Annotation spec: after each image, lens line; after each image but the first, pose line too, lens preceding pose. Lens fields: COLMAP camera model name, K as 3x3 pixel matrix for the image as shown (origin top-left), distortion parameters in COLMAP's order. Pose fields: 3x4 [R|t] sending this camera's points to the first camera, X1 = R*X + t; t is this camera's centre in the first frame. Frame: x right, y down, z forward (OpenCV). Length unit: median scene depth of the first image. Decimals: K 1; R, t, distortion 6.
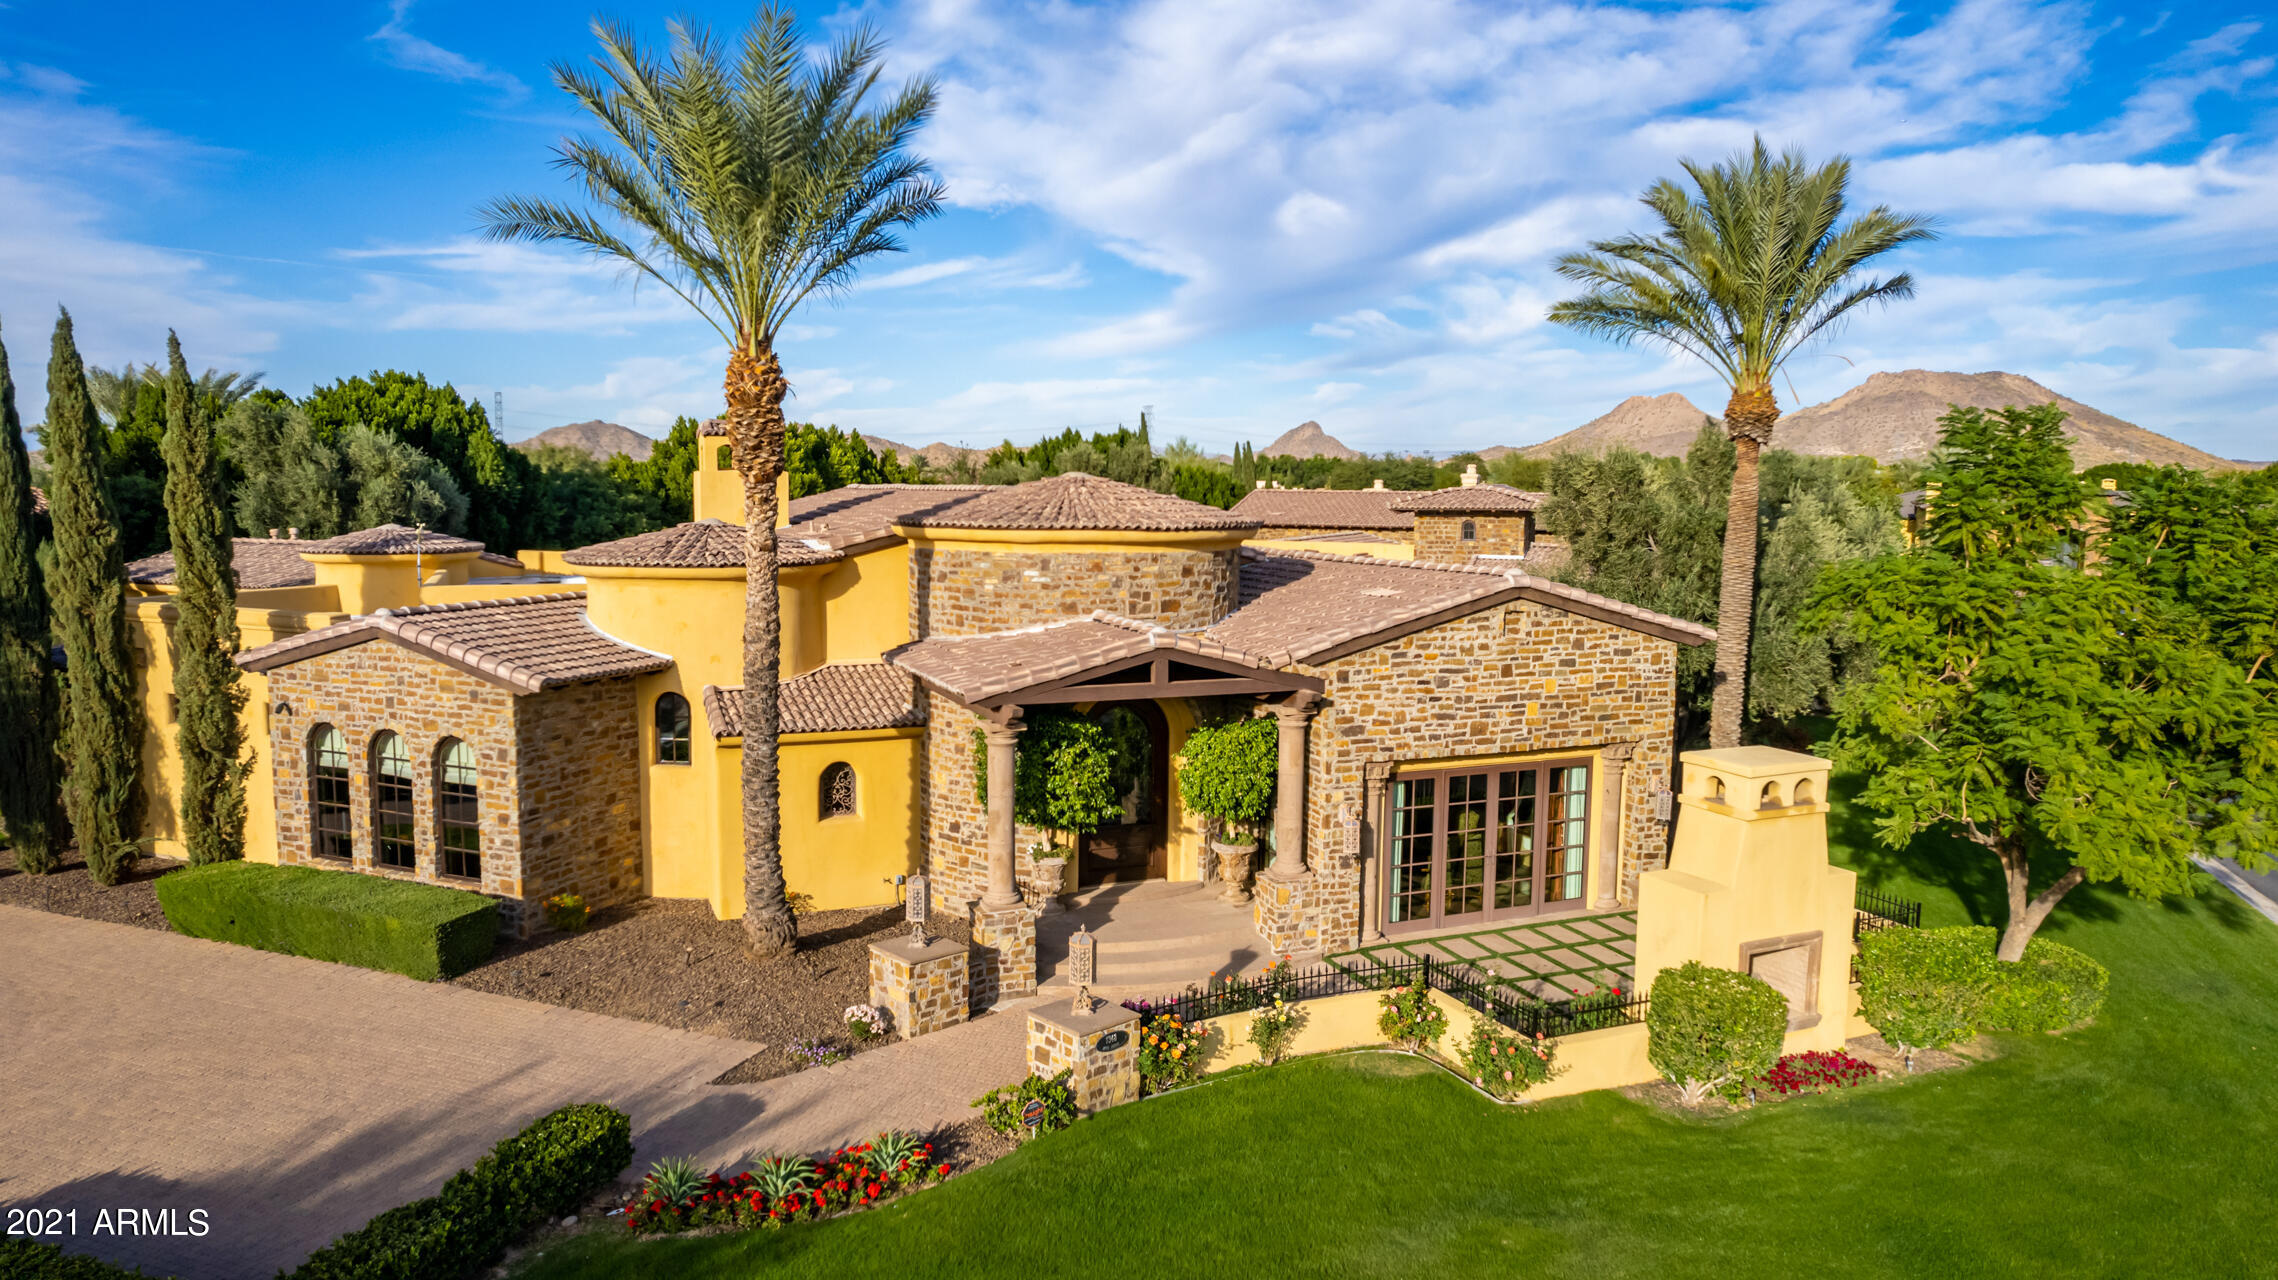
lens RADIAL K [[1456.5, 0, 1145.8], [0, 1456.5, 637.1], [0, 0, 1]] dist [-0.072994, 0.065648]
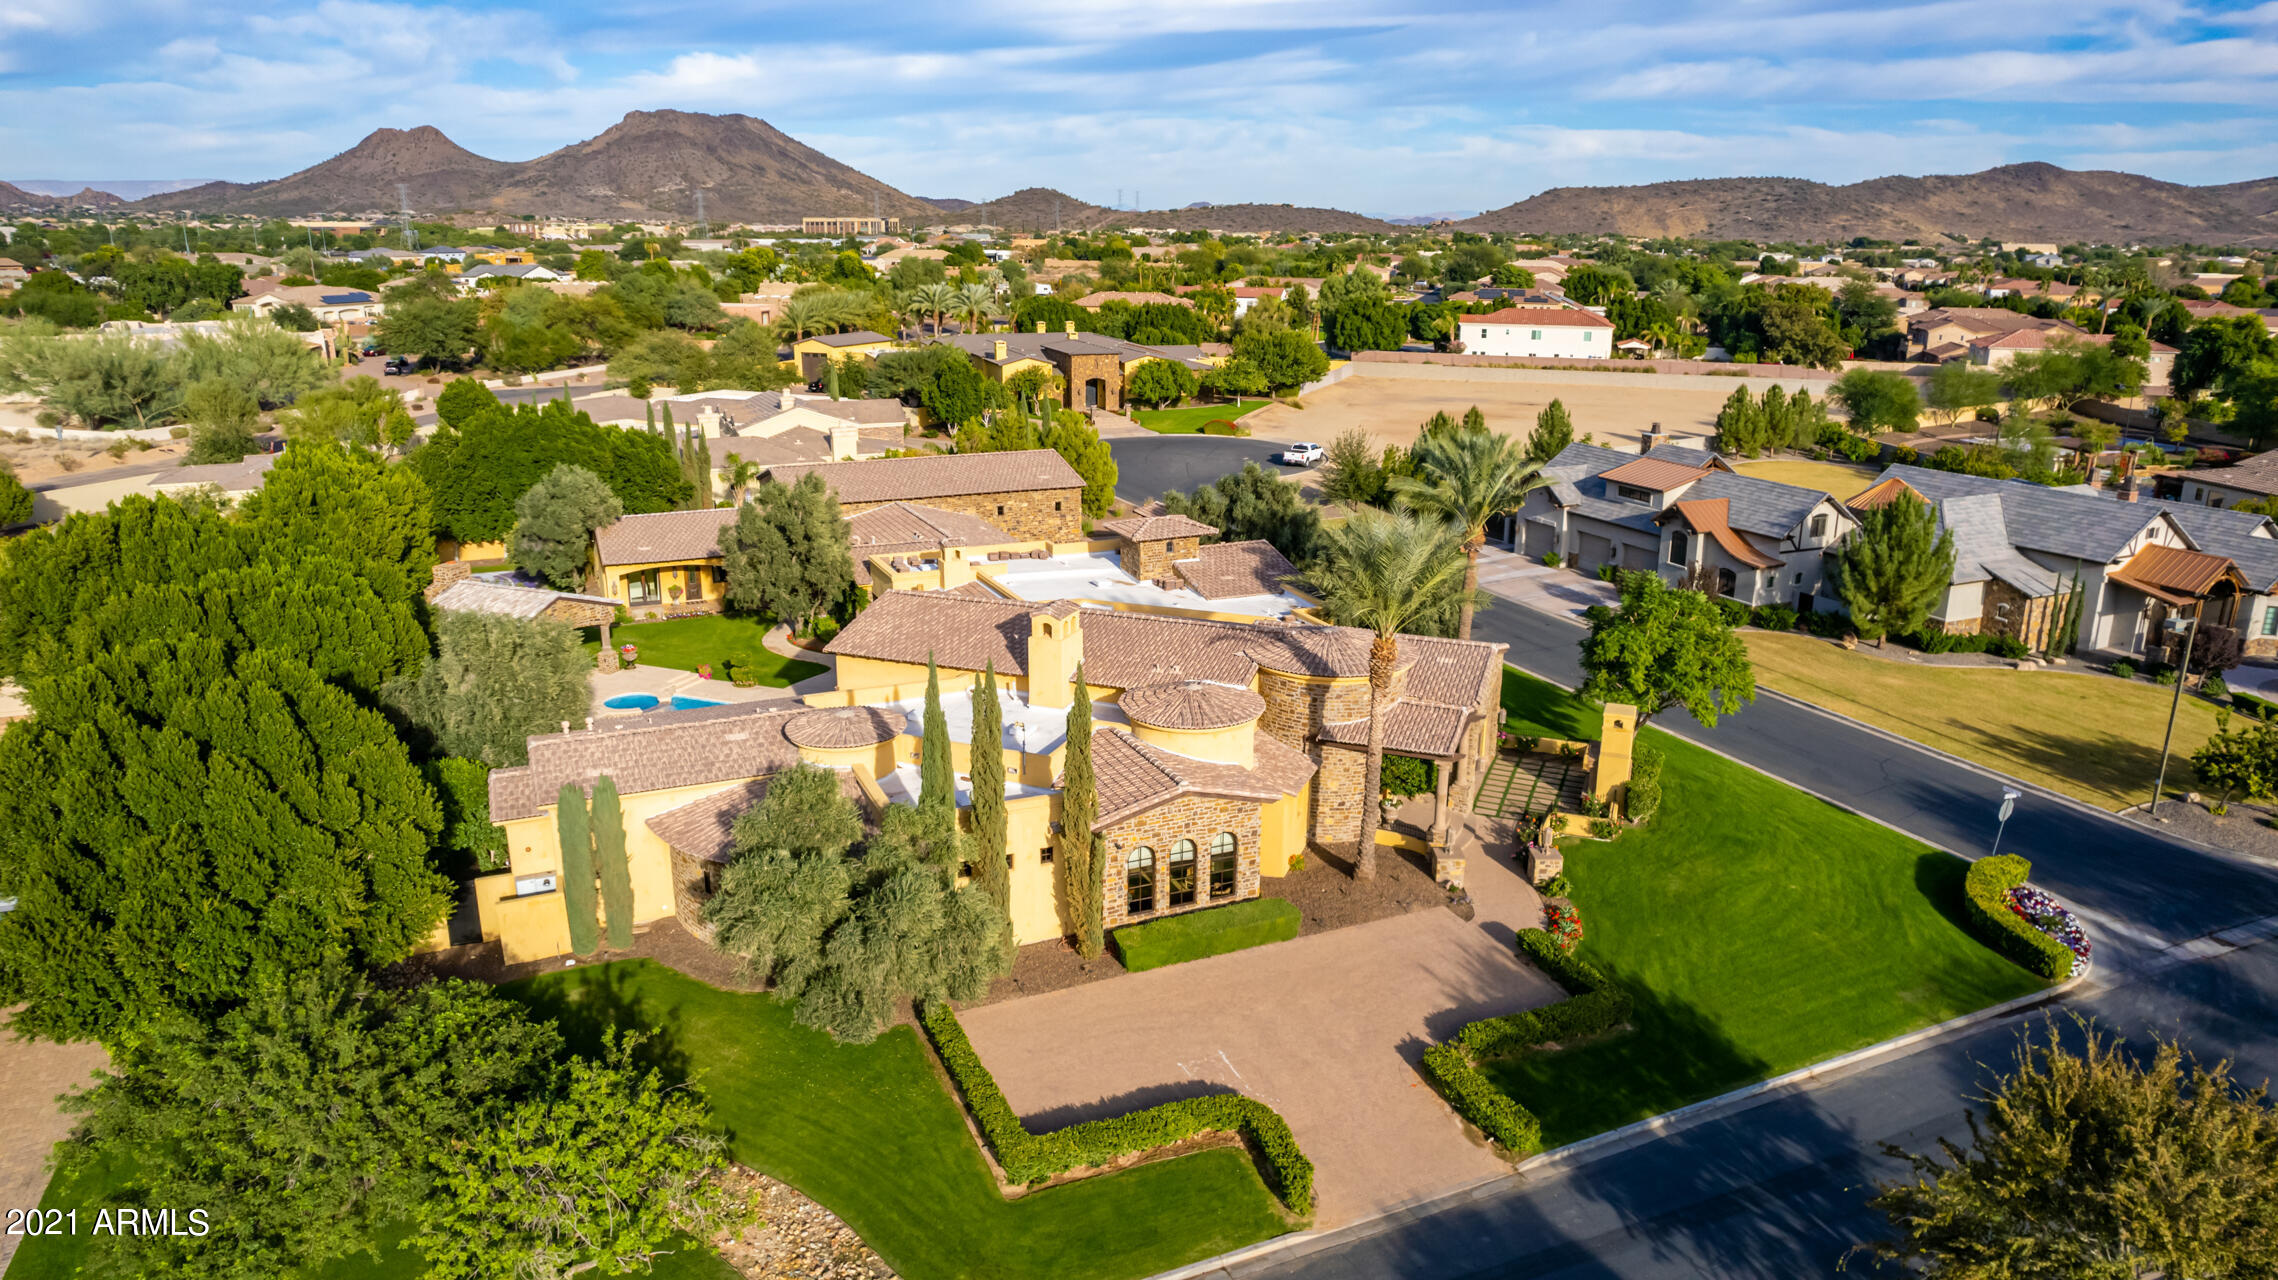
lens RADIAL K [[1452.9, 0, 1143.6], [0, 1452.9, 642.9], [0, 0, 1]] dist [-0.075114, 0.066459]
pose [[0.697410, -0.201923, 0.687638, -1.911583], [0.073999, 0.974648, 0.211152, -0.630092], [-0.712842, -0.096375, 0.694672, -0.311885]]
